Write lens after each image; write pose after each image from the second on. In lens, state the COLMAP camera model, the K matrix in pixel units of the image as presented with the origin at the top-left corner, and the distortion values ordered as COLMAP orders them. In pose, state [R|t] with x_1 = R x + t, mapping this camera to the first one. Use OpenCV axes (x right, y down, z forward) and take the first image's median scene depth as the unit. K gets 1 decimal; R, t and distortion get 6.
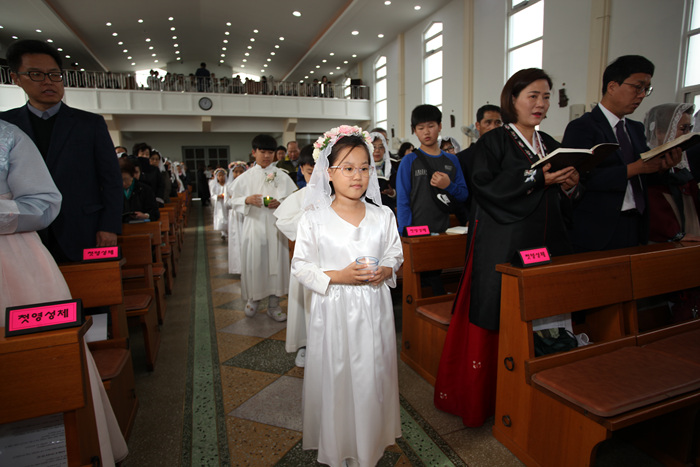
lens RADIAL K [[388.3, 0, 346.2], [0, 388.3, 232.9], [0, 0, 1]] dist [-0.069868, 0.034780]
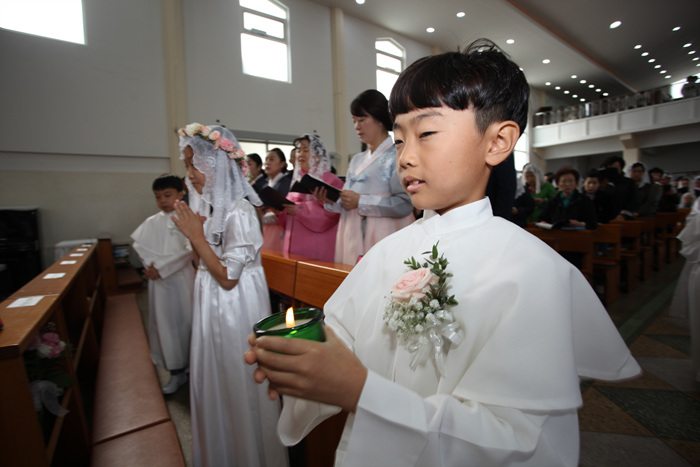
lens RADIAL K [[337.1, 0, 347.2], [0, 337.1, 233.1], [0, 0, 1]] dist [-0.067168, 0.020822]
pose [[0.274962, 0.084000, -0.957779, 0.038302], [-0.116492, 0.991748, 0.053536, 0.001433], [0.954372, 0.096853, 0.282478, 0.032834]]
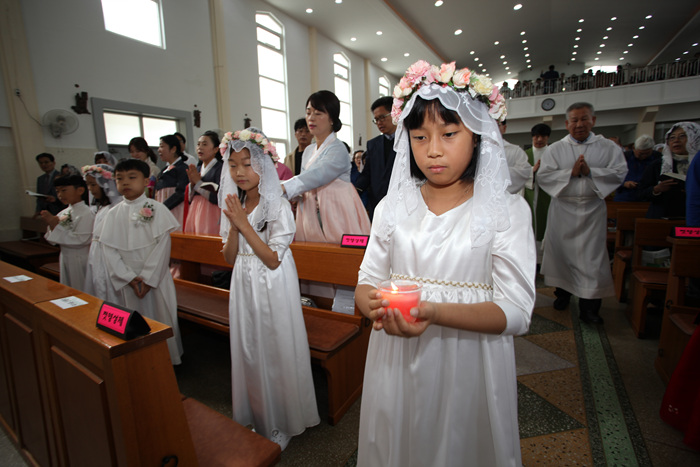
lens RADIAL K [[338.1, 0, 346.7], [0, 338.1, 233.3], [0, 0, 1]] dist [-0.070888, 0.025754]
pose [[0.620535, 0.123701, -0.774361, 0.043168], [-0.096194, 0.992030, 0.081388, 0.002127], [0.778257, 0.023985, 0.627488, -0.015328]]
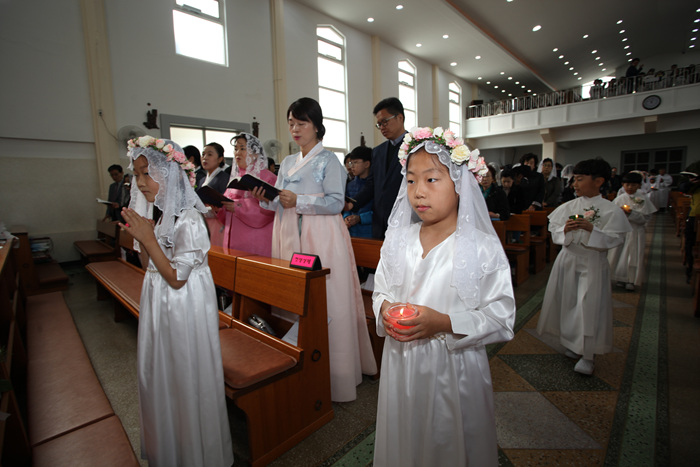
lens RADIAL K [[338.1, 0, 346.7], [0, 338.1, 233.3], [0, 0, 1]] dist [-0.070888, 0.025754]
pose [[0.429577, 0.120356, -0.894974, 0.050494], [-0.115222, 0.990283, 0.077868, -0.004136], [0.895649, 0.069671, 0.439270, 0.031680]]
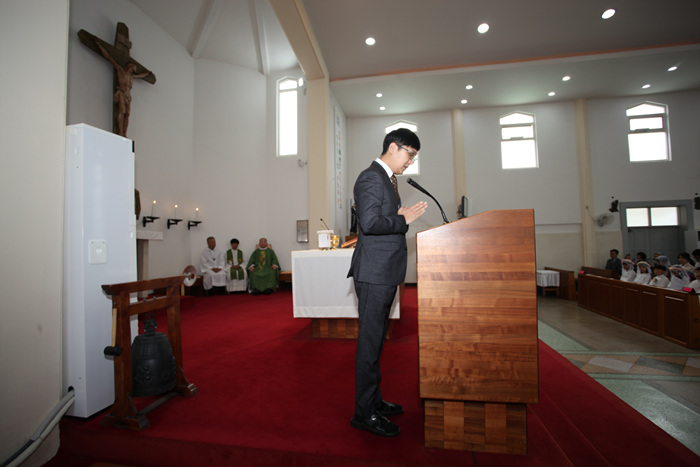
lens RADIAL K [[338.1, 0, 346.7], [0, 338.1, 233.3], [0, 0, 1]] dist [-0.070888, 0.025754]
pose [[-0.522016, -0.004827, -0.852922, 0.452586], [-0.100475, 0.993370, 0.055872, -0.014916], [0.846997, 0.114863, -0.519040, -0.149068]]
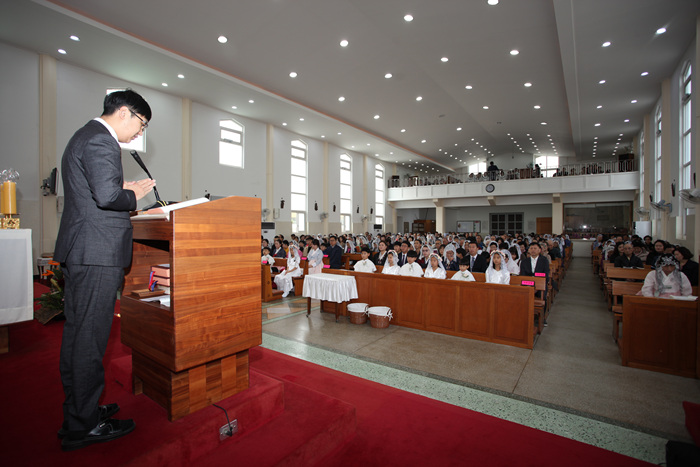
lens RADIAL K [[338.1, 0, 346.7], [0, 338.1, 233.3], [0, 0, 1]] dist [-0.070888, 0.025754]
pose [[0.552980, 0.031819, -0.832587, 0.468765], [-0.139403, 0.988718, -0.054802, -0.005730], [0.821450, 0.146370, 0.551177, -0.199077]]
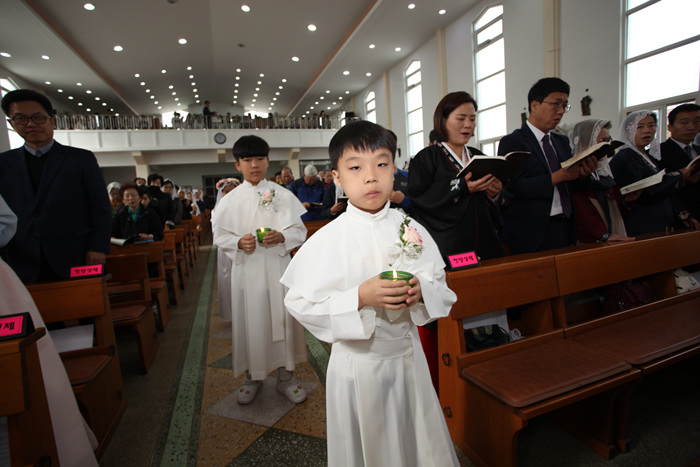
lens RADIAL K [[338.1, 0, 346.7], [0, 338.1, 233.3], [0, 0, 1]] dist [-0.070888, 0.025754]
pose [[0.999195, -0.038184, -0.012296, 0.018896], [0.037722, 0.998646, -0.035822, 0.000745], [0.013647, 0.035329, 0.999283, 0.003609]]
